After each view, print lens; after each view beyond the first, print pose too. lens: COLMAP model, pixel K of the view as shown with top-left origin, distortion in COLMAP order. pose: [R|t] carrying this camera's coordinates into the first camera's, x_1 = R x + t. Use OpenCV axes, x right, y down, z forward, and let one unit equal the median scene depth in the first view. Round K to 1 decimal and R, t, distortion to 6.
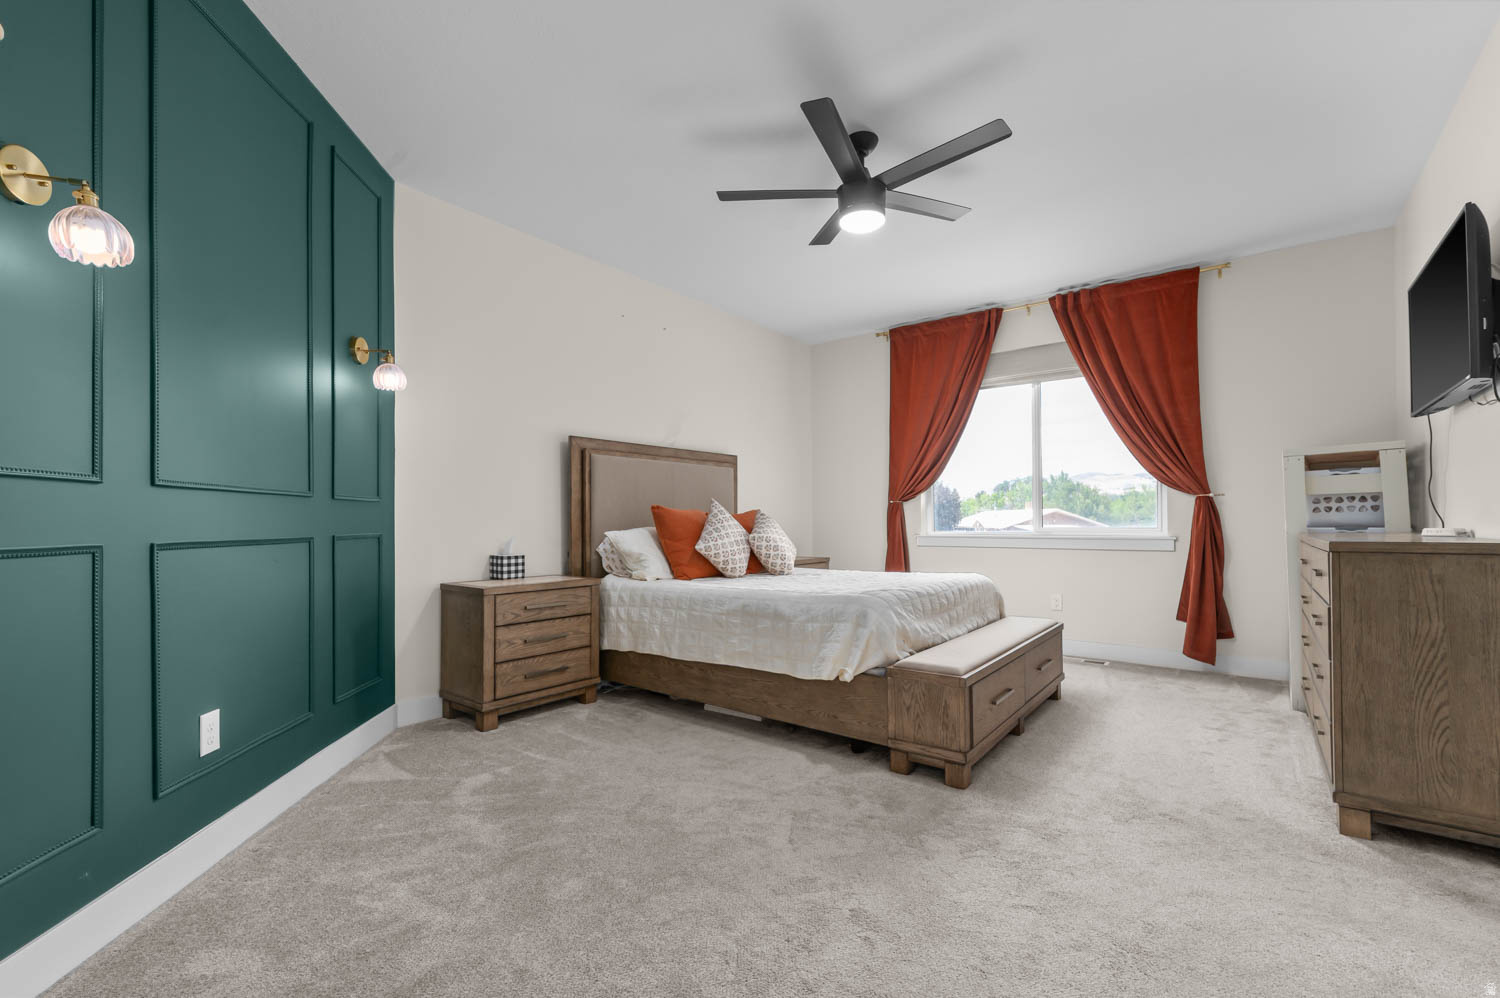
lens RADIAL K [[652.1, 0, 741.5], [0, 652.1, 517.9], [0, 0, 1]] dist [0.000538, -0.000132]
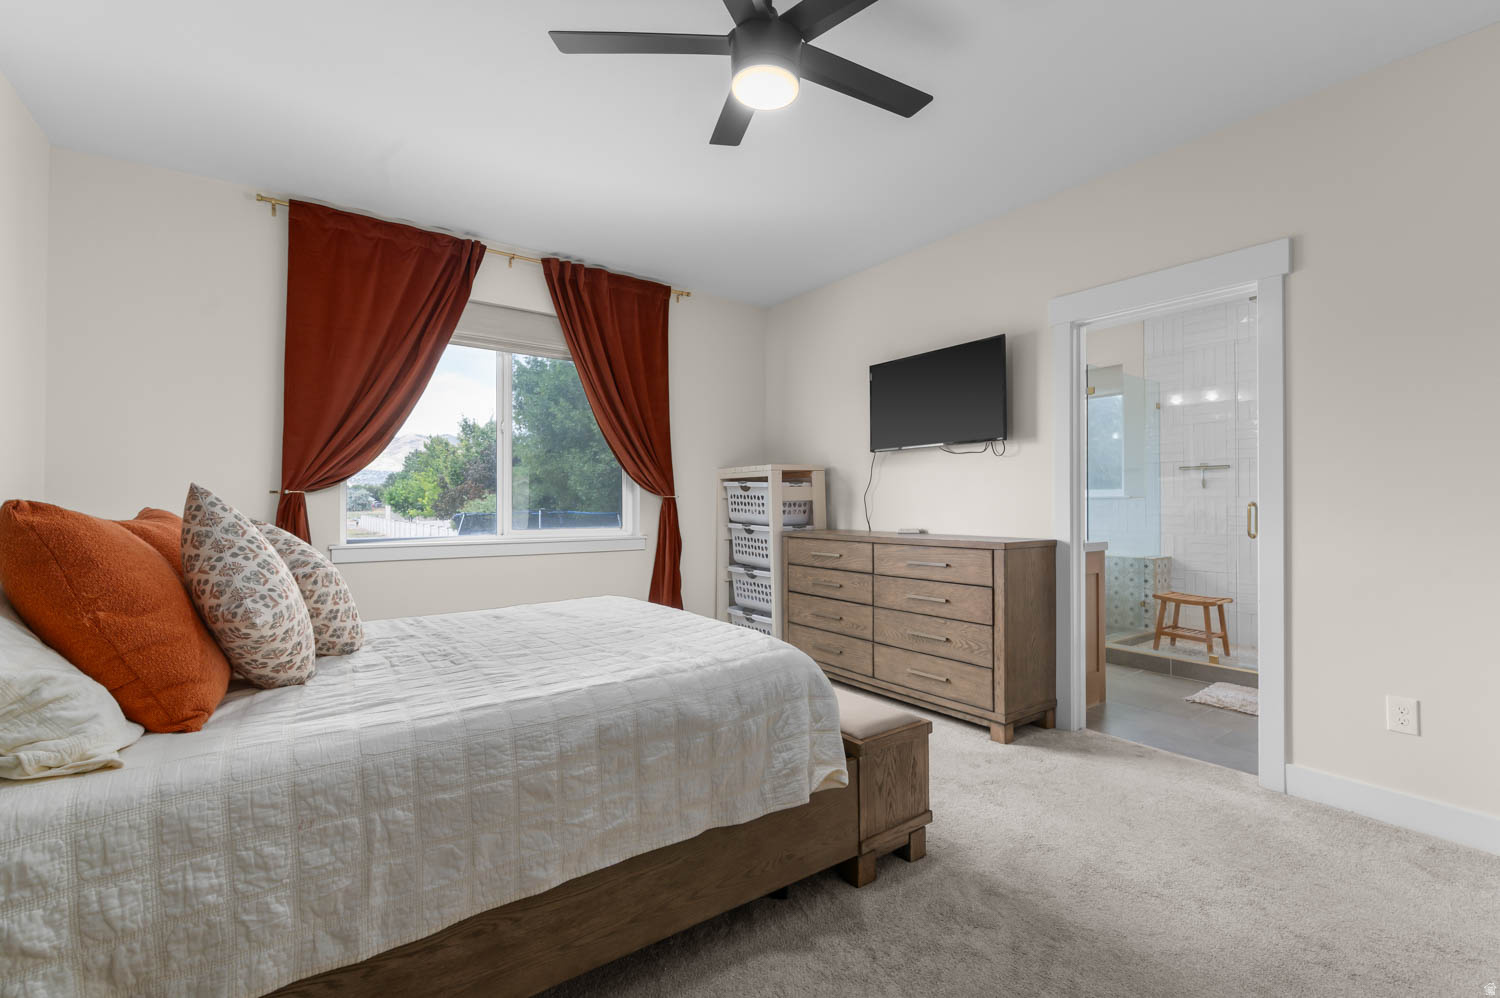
lens RADIAL K [[662.9, 0, 753.2], [0, 662.9, 495.9], [0, 0, 1]] dist [-0.002261, -0.000158]
pose [[0.246537, 0.019877, 0.968929, -0.412059], [-0.004446, 0.999802, -0.019379, -0.020543], [-0.969123, 0.000470, 0.246577, 0.755875]]
